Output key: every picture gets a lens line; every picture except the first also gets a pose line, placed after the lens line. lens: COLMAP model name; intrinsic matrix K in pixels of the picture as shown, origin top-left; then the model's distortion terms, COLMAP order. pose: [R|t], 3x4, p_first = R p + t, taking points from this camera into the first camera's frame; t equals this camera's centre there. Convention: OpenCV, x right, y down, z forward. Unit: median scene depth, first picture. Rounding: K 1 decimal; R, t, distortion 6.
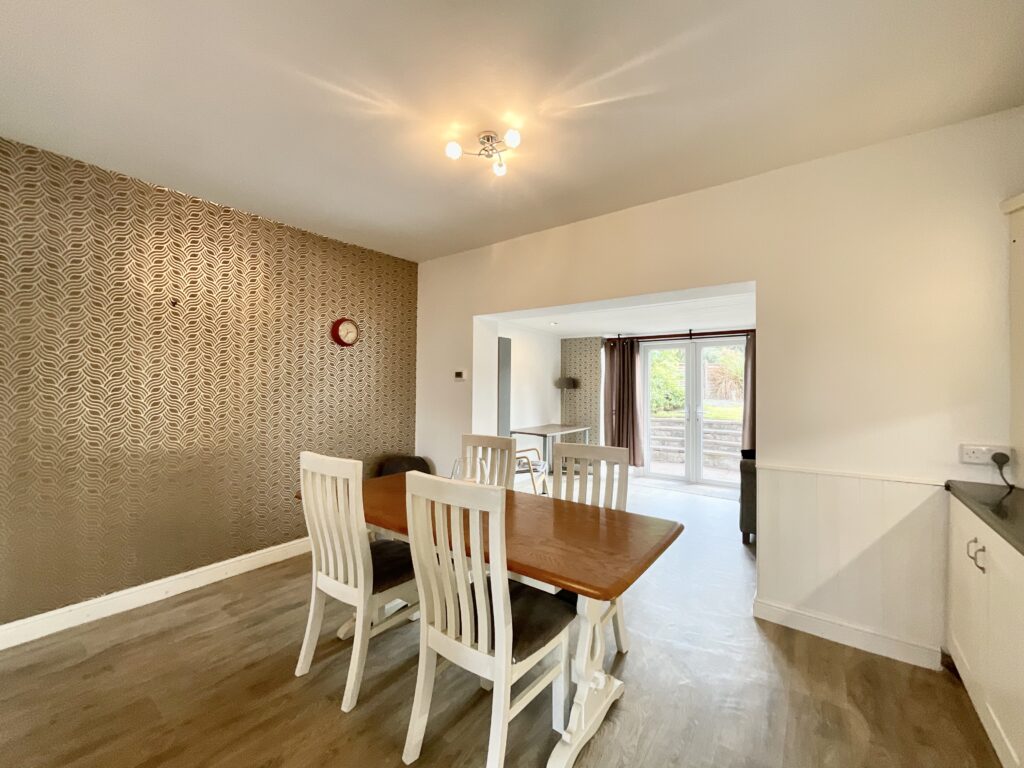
lens RADIAL K [[416.6, 0, 511.2], [0, 416.6, 382.9], [0, 0, 1]] dist [0.000044, -0.000097]
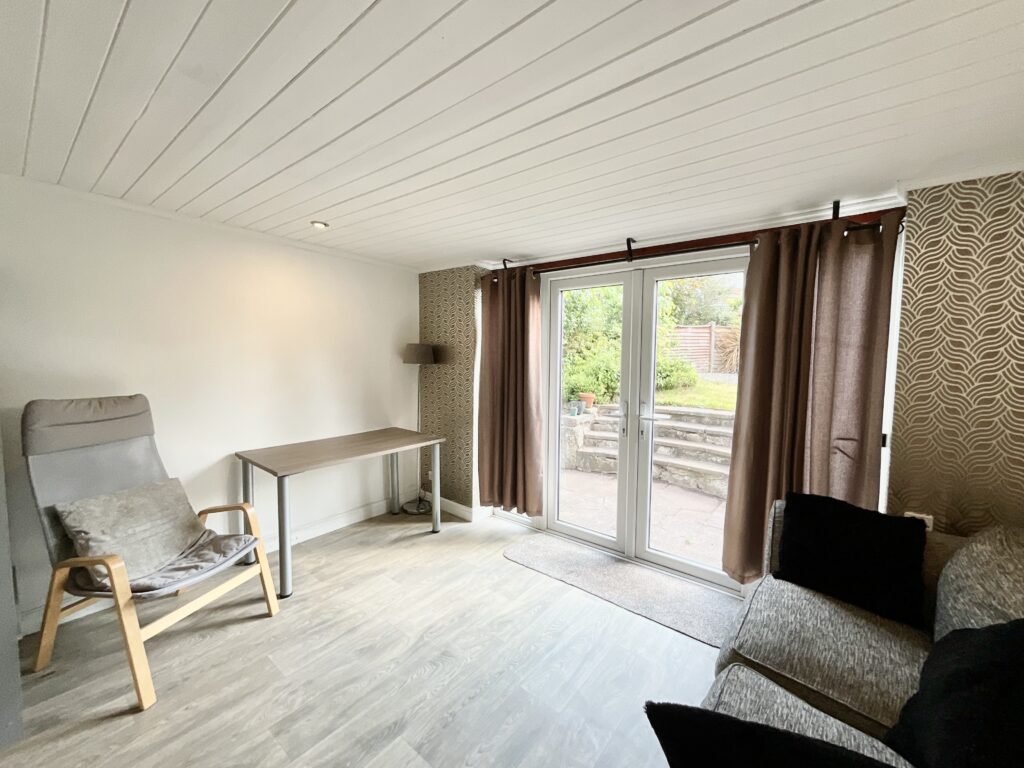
lens RADIAL K [[416.6, 0, 511.2], [0, 416.6, 382.9], [0, 0, 1]] dist [0.000044, -0.000097]
pose [[0.999093, 0.007227, -0.041963, 0.298796], [-0.003855, 0.996796, 0.079892, -0.006156], [0.042406, -0.079657, 0.995920, 0.489267]]
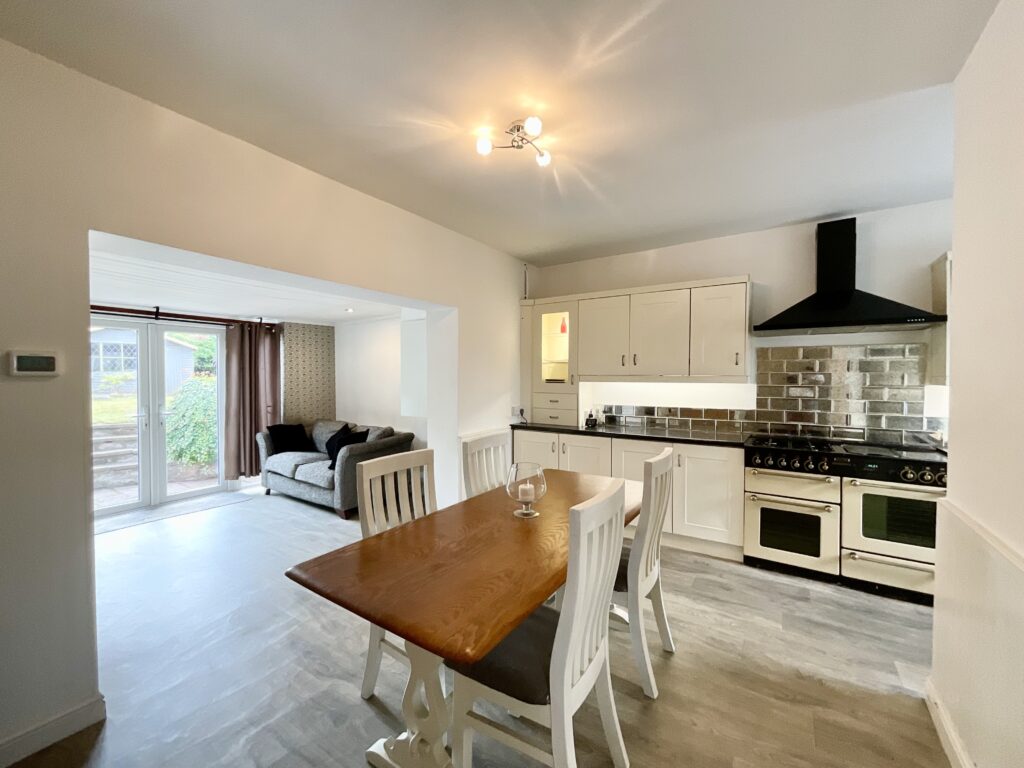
lens RADIAL K [[416.6, 0, 511.2], [0, 416.6, 382.9], [0, 0, 1]] dist [0.000044, -0.000097]
pose [[-0.054719, -0.020103, 0.998299, -0.348886], [-0.006149, 0.999785, 0.019796, -0.006925], [-0.998483, -0.005055, -0.054831, 0.365900]]
